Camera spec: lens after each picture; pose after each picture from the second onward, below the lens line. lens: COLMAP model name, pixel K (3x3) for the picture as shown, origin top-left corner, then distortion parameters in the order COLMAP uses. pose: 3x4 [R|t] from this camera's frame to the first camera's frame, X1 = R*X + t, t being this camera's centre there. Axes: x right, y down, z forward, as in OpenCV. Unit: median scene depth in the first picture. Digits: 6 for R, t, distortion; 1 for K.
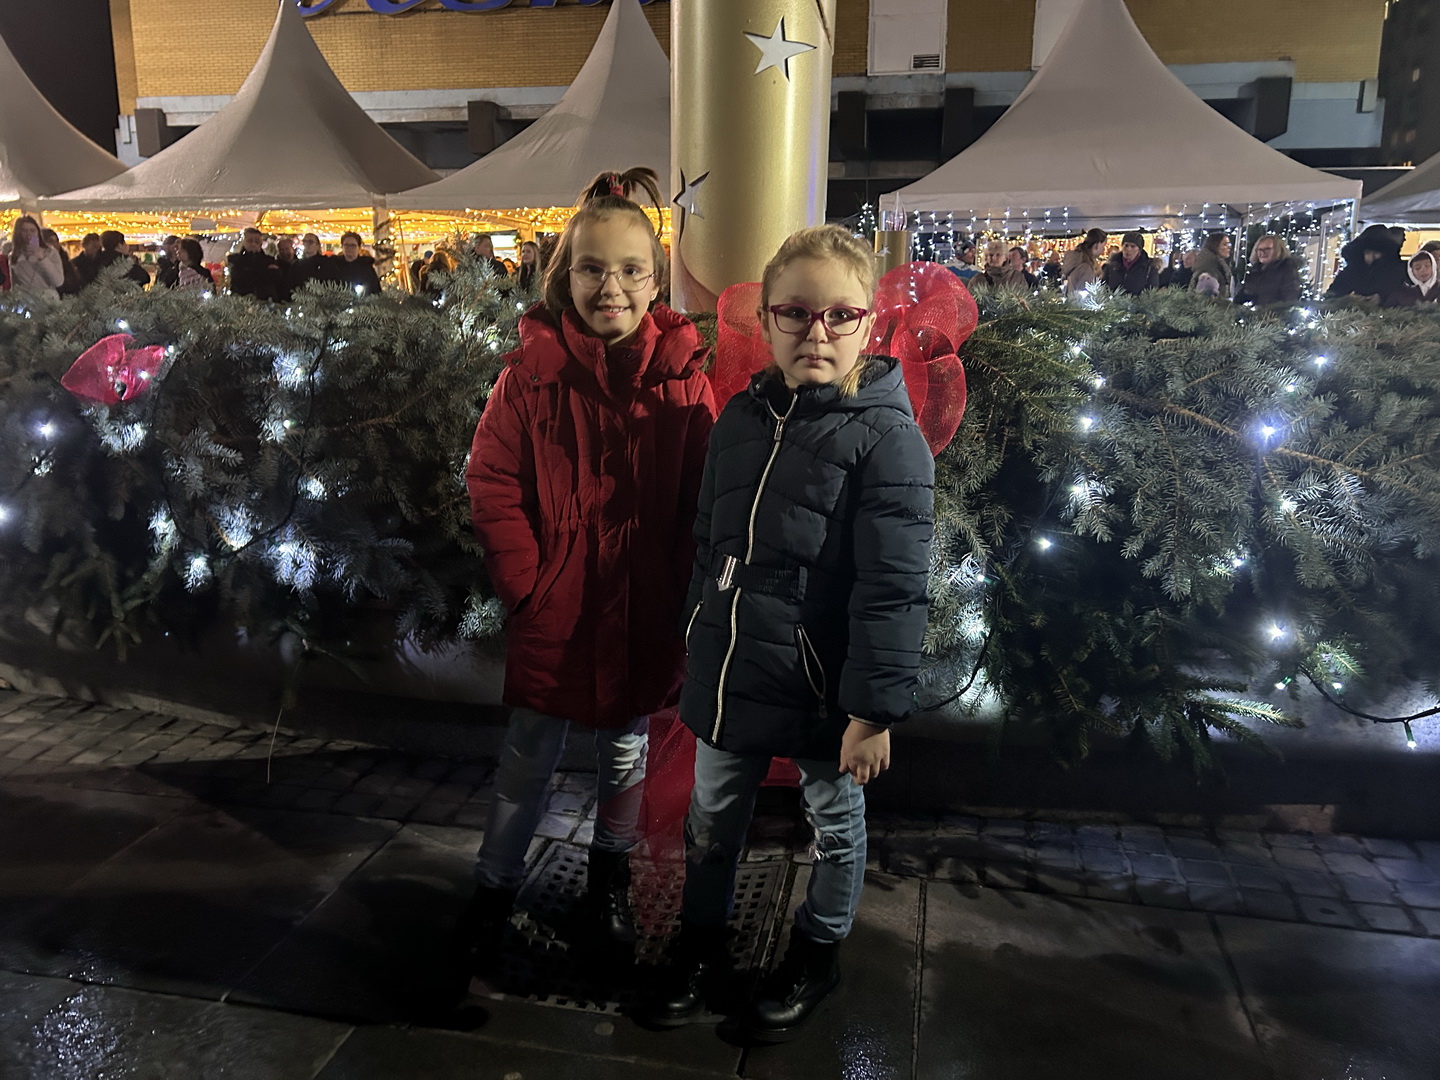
lens RADIAL K [[1065.6, 0, 720.0], [0, 1065.6, 540.0], [0, 0, 1]] dist [0.049887, -0.050816]
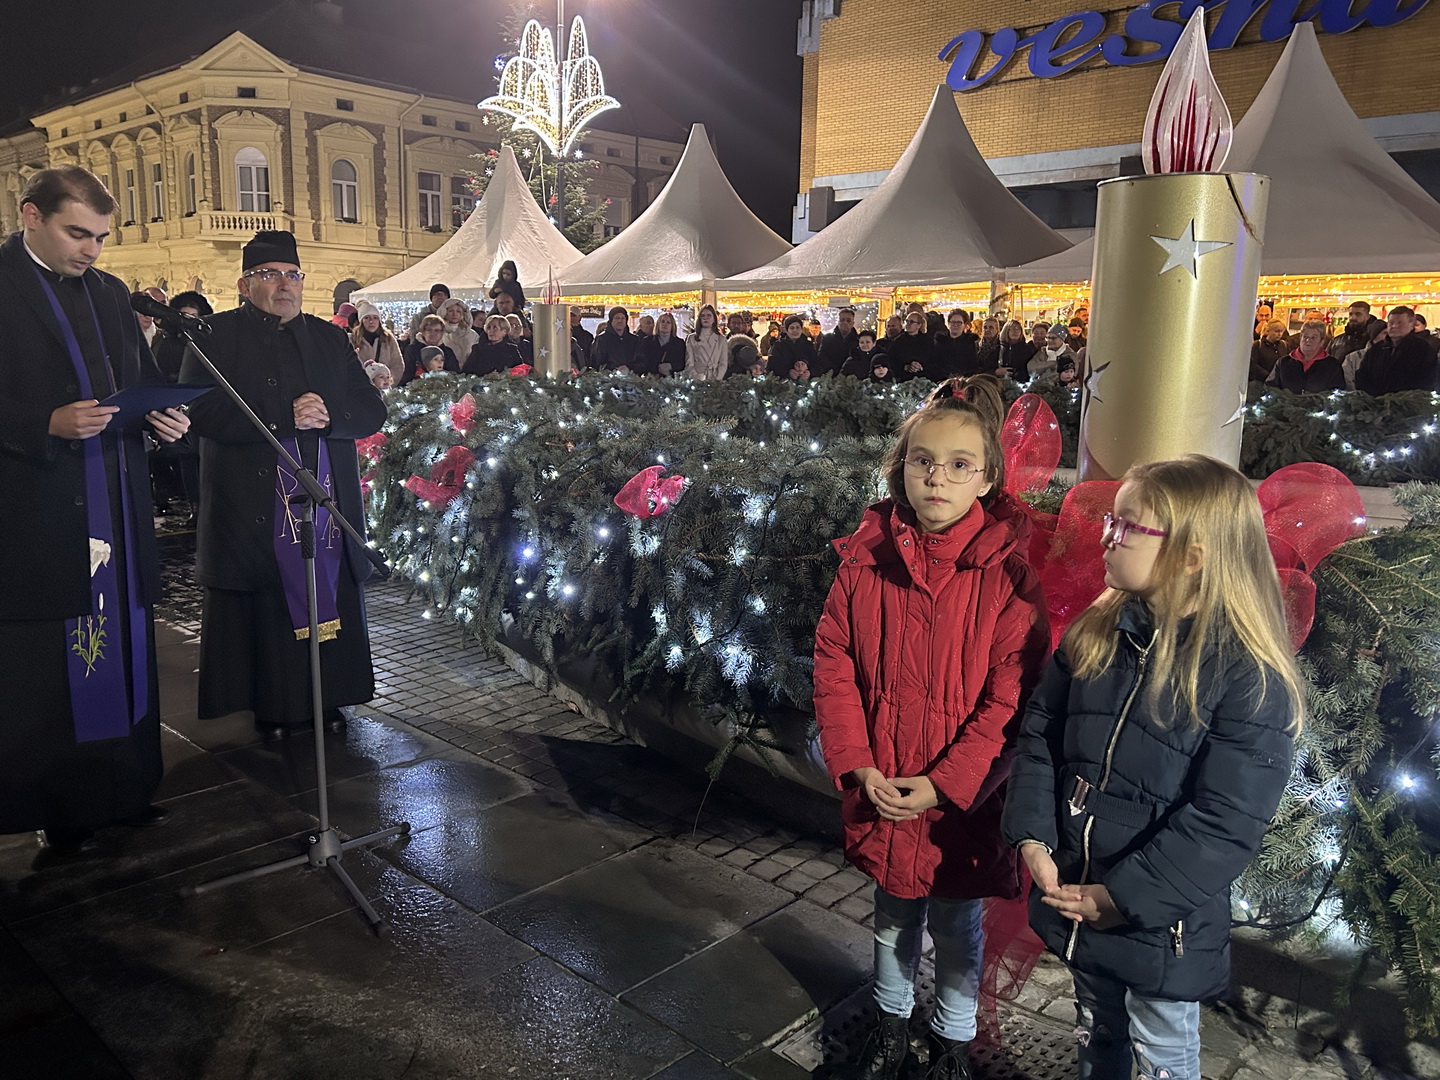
lens RADIAL K [[1112.2, 0, 720.0], [0, 1112.2, 540.0], [0, 0, 1]] dist [0.065368, -0.007607]
pose [[0.853508, 0.098486, -0.511688, 0.211694], [-0.129985, 0.991174, -0.026044, -0.075967], [0.504606, 0.088741, 0.858777, -0.117849]]
